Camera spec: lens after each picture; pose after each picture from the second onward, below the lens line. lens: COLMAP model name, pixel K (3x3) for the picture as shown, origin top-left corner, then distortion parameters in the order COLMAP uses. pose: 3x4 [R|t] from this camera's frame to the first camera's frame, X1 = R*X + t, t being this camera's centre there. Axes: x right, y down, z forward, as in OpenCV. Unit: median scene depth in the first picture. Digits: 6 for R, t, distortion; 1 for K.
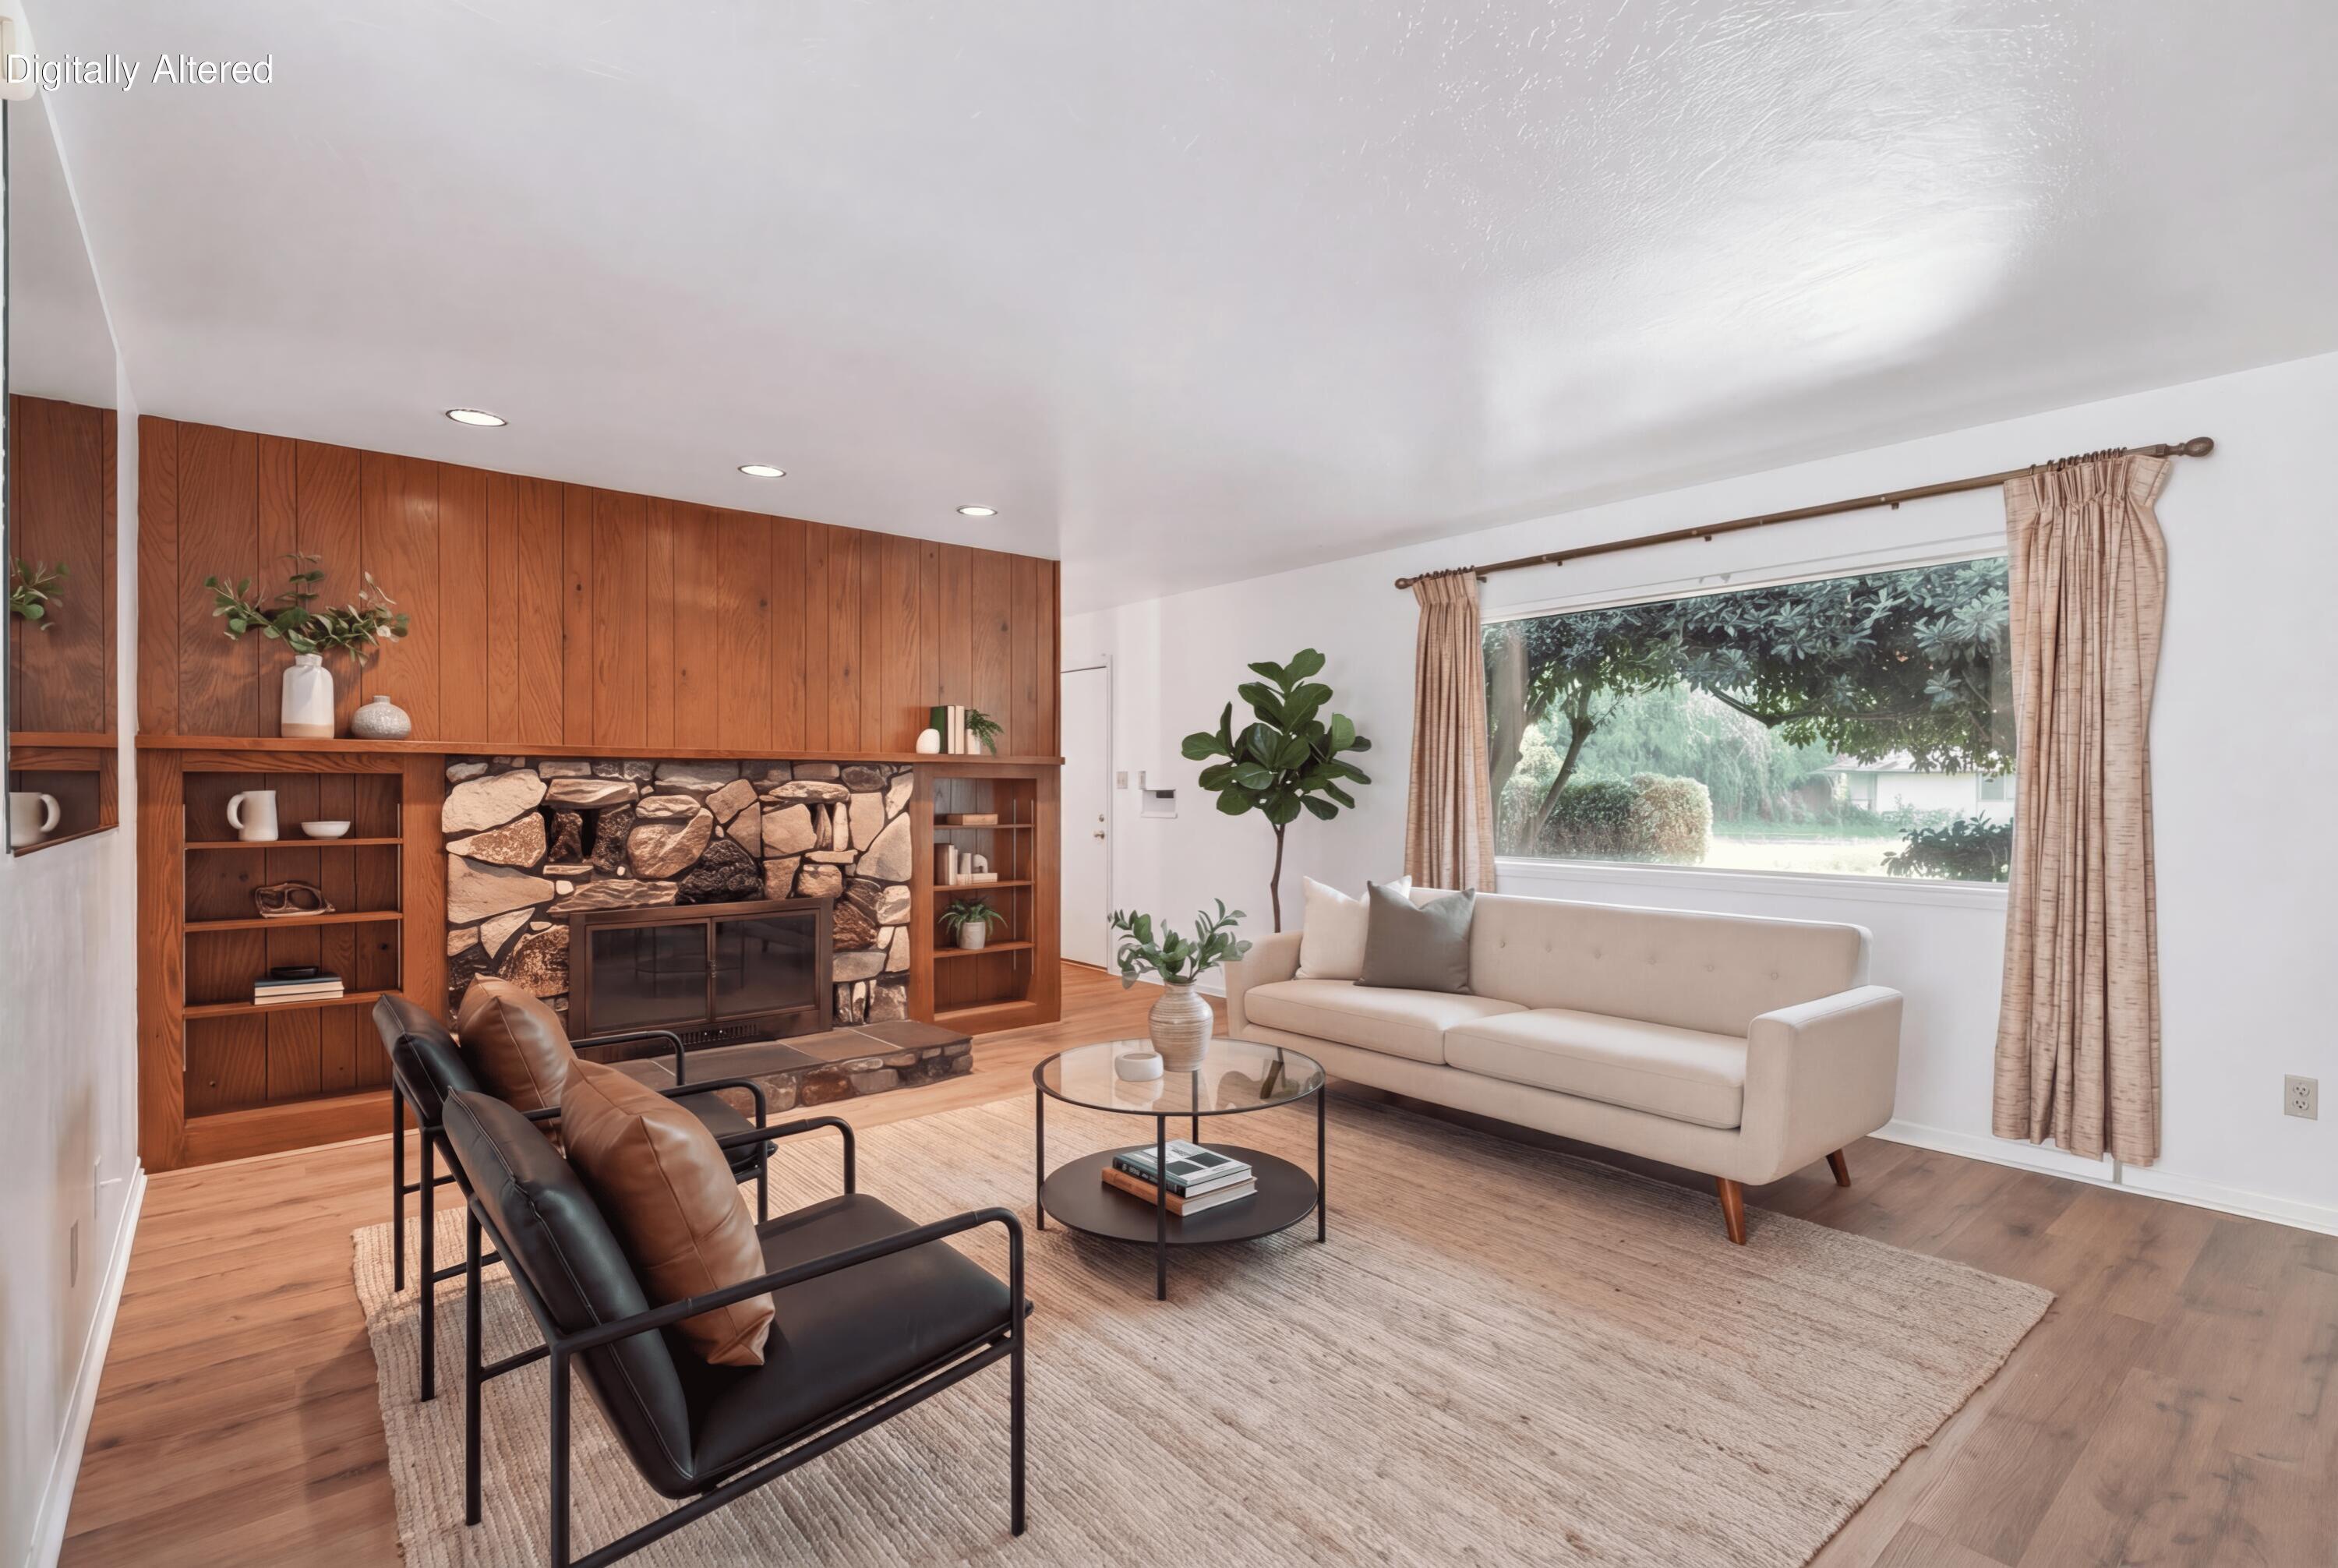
lens RADIAL K [[1109.8, 0, 1163.8], [0, 1109.8, 788.1], [0, 0, 1]] dist [-0.003602, 0.000508]
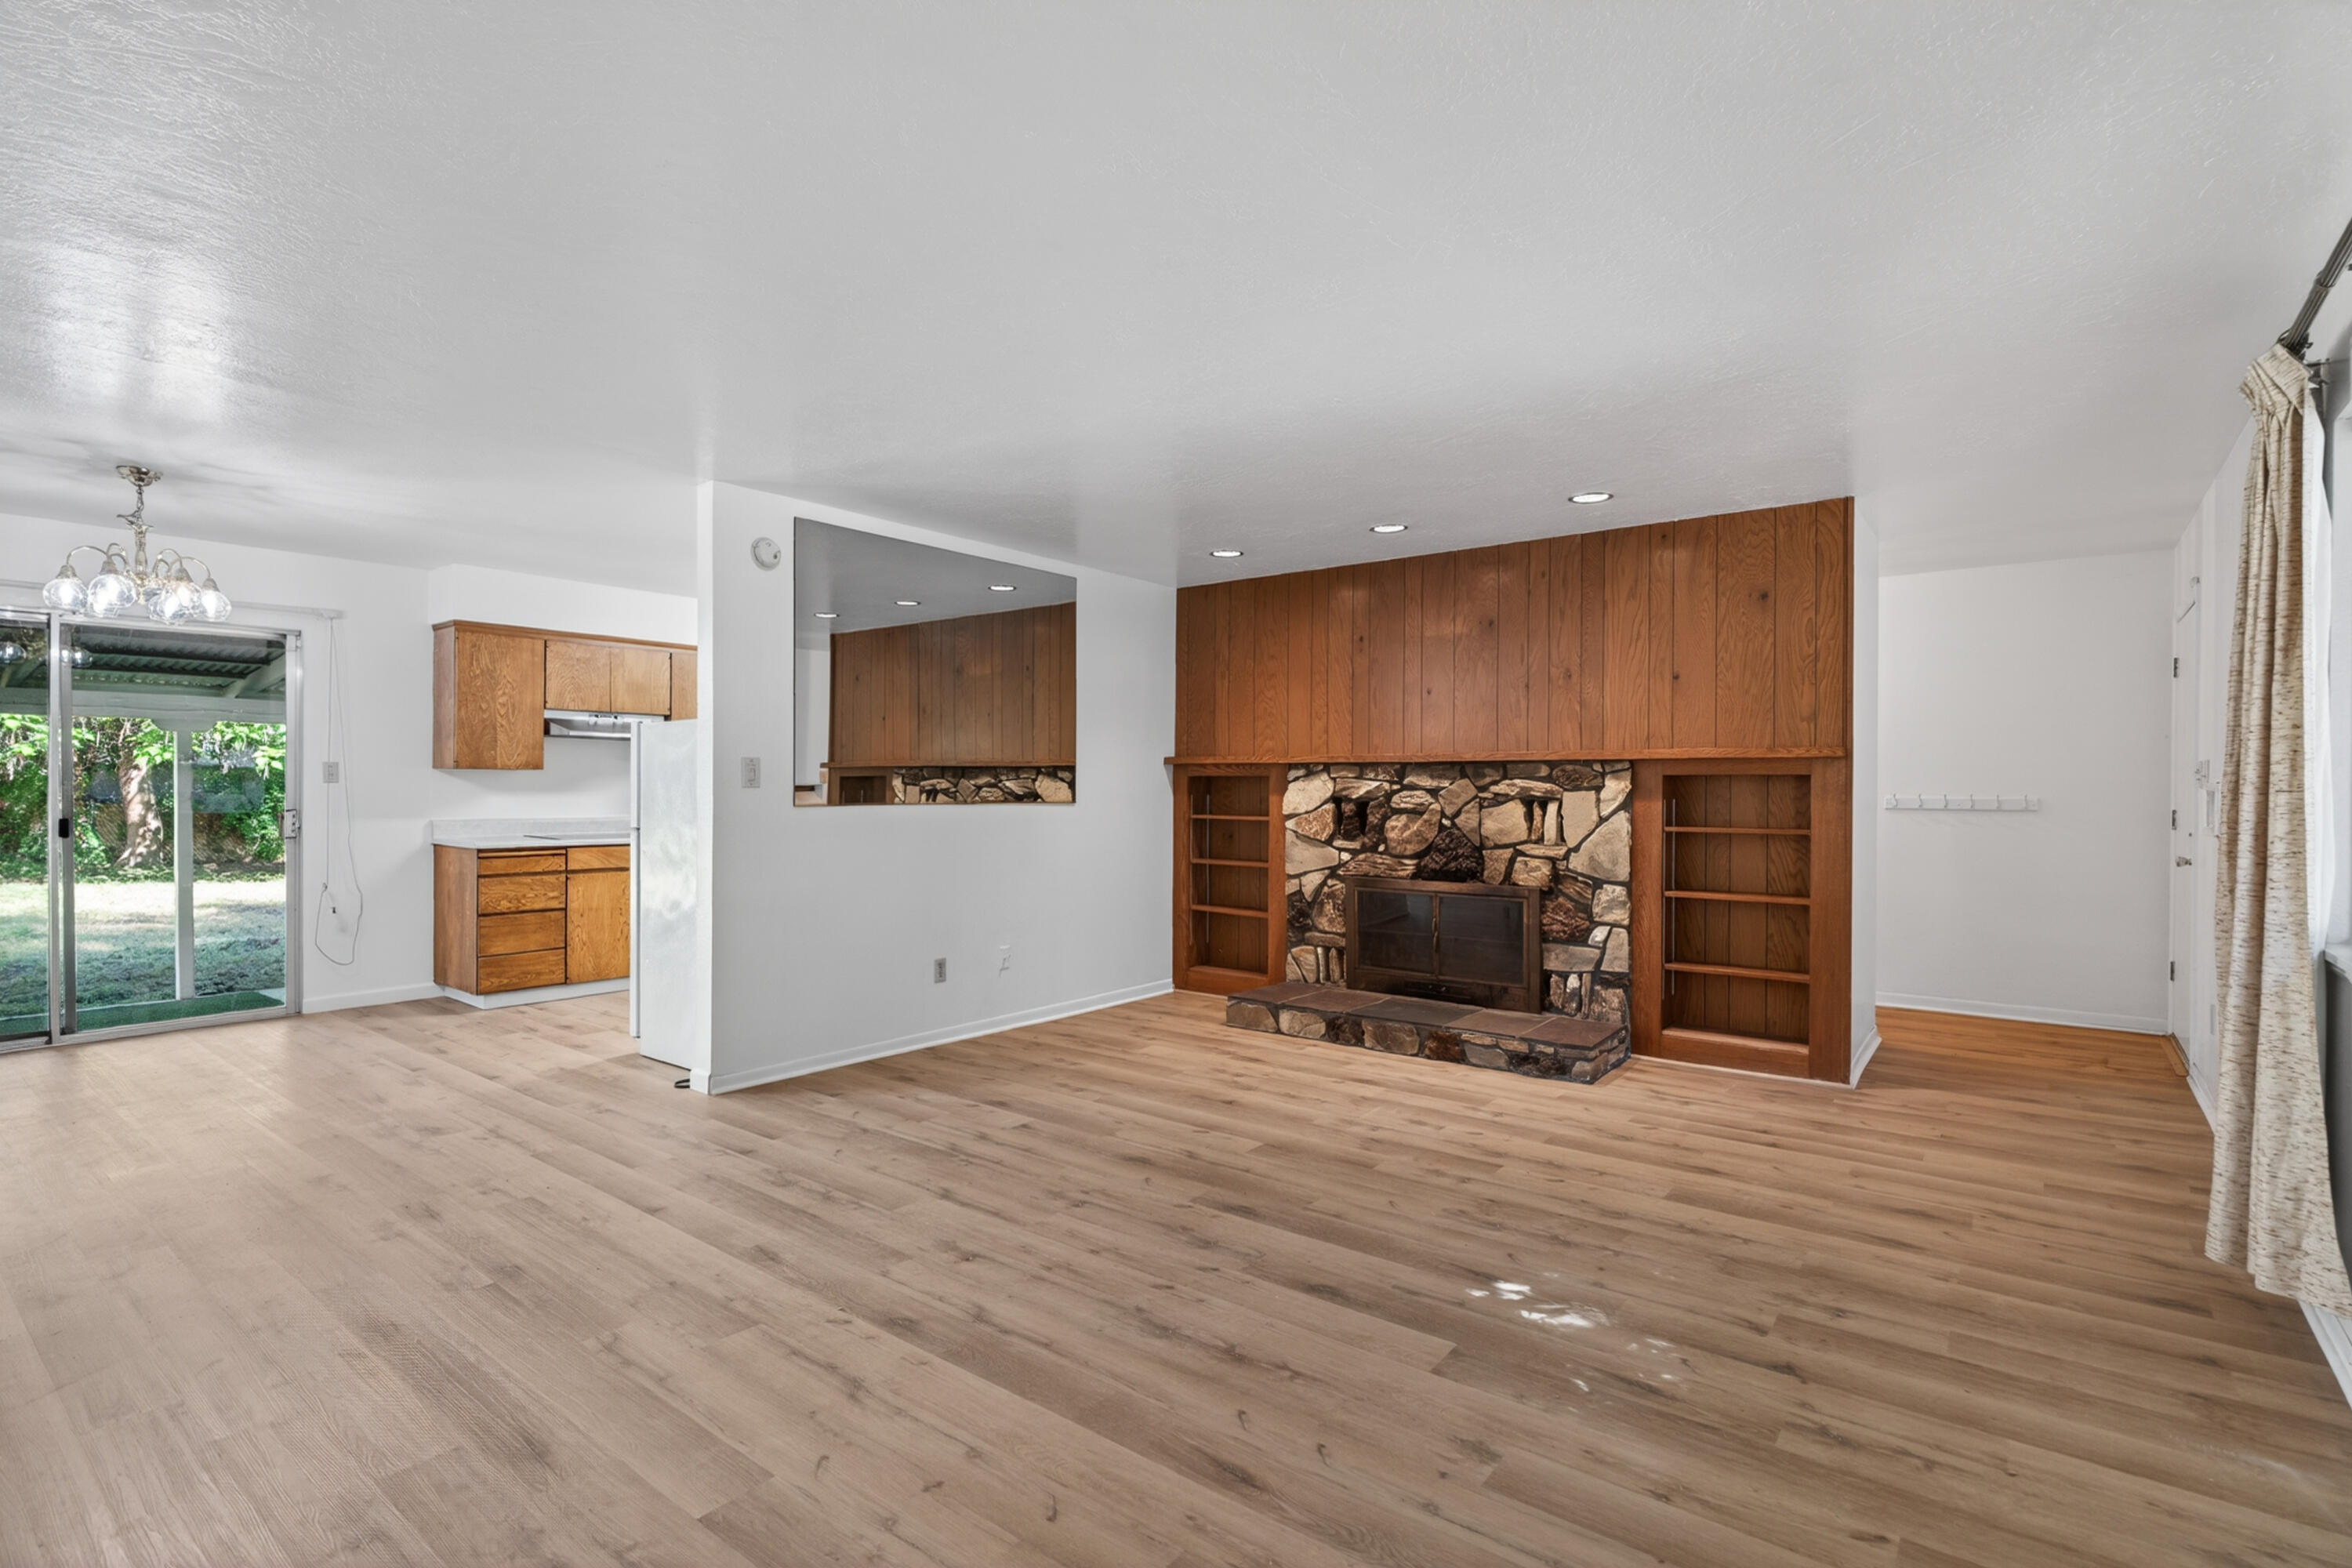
lens RADIAL K [[1116.4, 0, 1176.2], [0, 1116.4, 781.0], [0, 0, 1]] dist [-0.003602, 0.000508]
pose [[0.199169, -0.004094, -0.979957, 0.734883], [-0.003999, 0.999980, -0.004991, 0.001912], [0.979957, 0.004913, 0.199149, 0.475981]]
